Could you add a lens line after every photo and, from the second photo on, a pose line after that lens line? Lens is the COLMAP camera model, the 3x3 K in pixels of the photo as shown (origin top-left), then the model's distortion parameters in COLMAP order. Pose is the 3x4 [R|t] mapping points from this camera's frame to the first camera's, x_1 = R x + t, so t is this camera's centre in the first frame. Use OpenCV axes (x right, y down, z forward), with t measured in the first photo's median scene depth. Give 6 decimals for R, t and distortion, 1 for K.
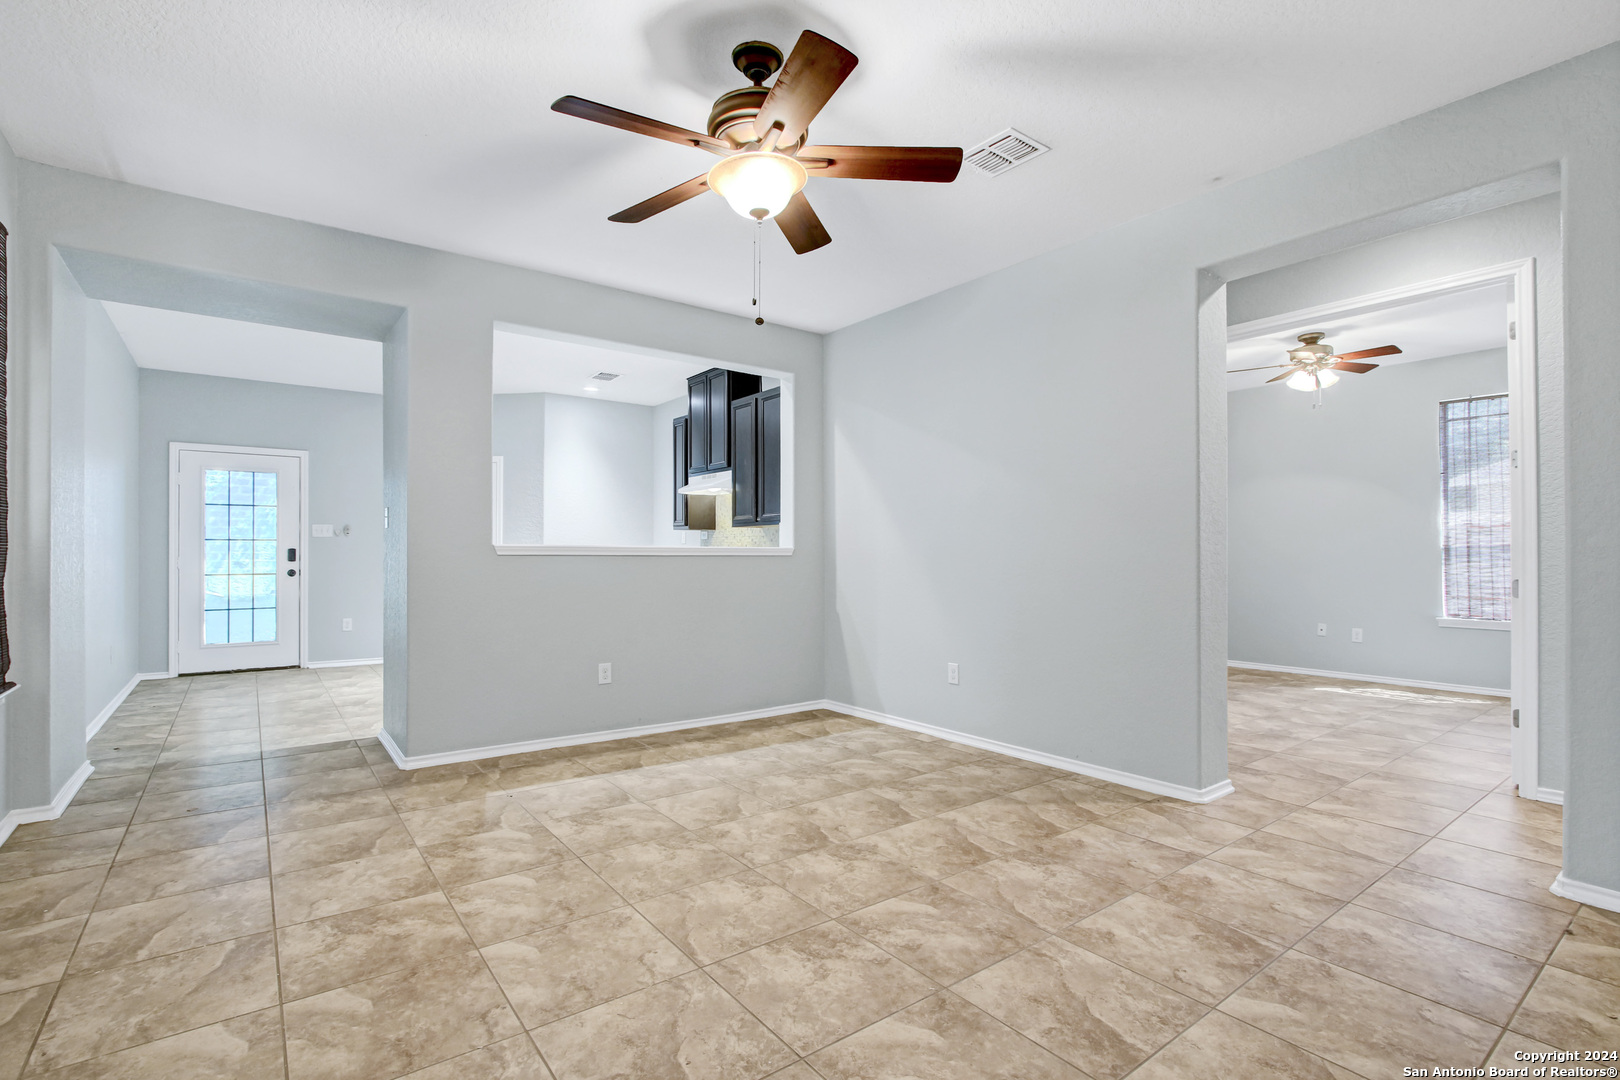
lens RADIAL K [[748.9, 0, 794.0], [0, 748.9, 545.4], [0, 0, 1]] dist [-0.012846, 0.000771]
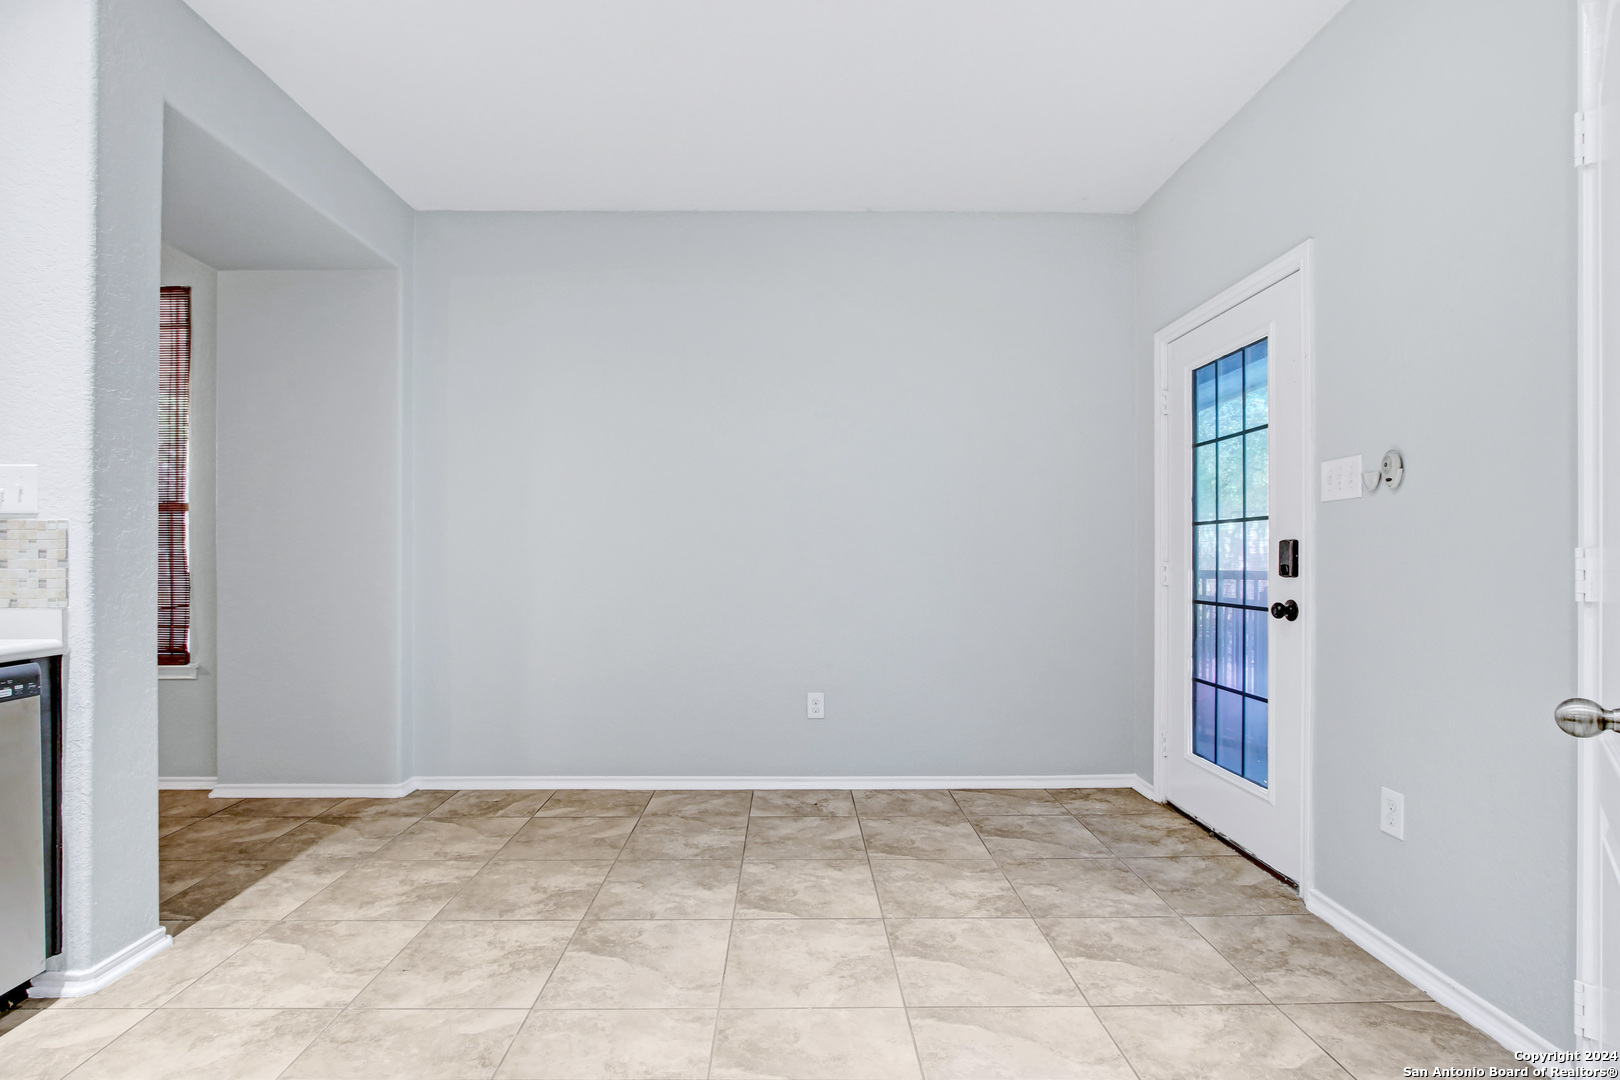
lens RADIAL K [[767.5, 0, 798.2], [0, 767.5, 556.0], [0, 0, 1]] dist [-0.012483, 0.000474]
pose [[-0.578395, 0.000265, -0.815757, -0.581121], [0.010845, 0.999914, -0.007365, 0.027236], [0.815685, -0.013107, -0.578348, 2.338193]]
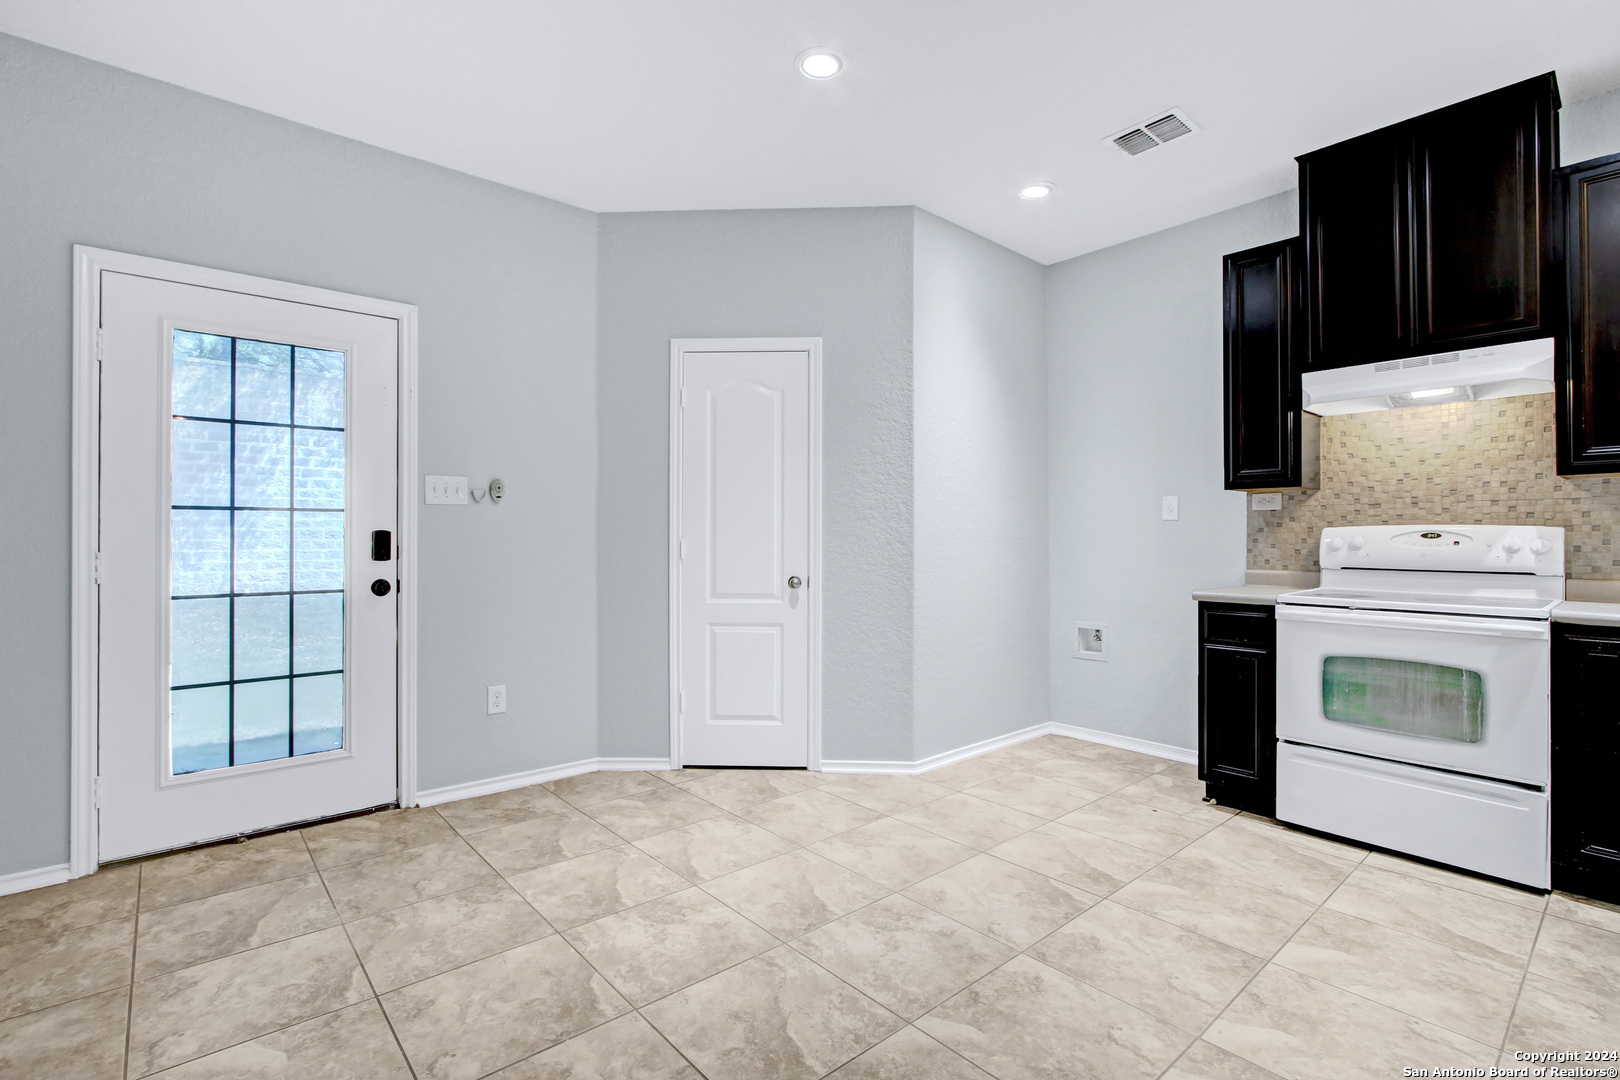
lens RADIAL K [[741.6, 0, 802.9], [0, 741.6, 533.4], [0, 0, 1]] dist [-0.006544, 0.000436]
pose [[0.996956, -0.001971, 0.077936, -1.068969], [0.001588, 0.999986, 0.004978, 0.009430], [-0.077944, -0.004839, 0.996946, 1.278929]]
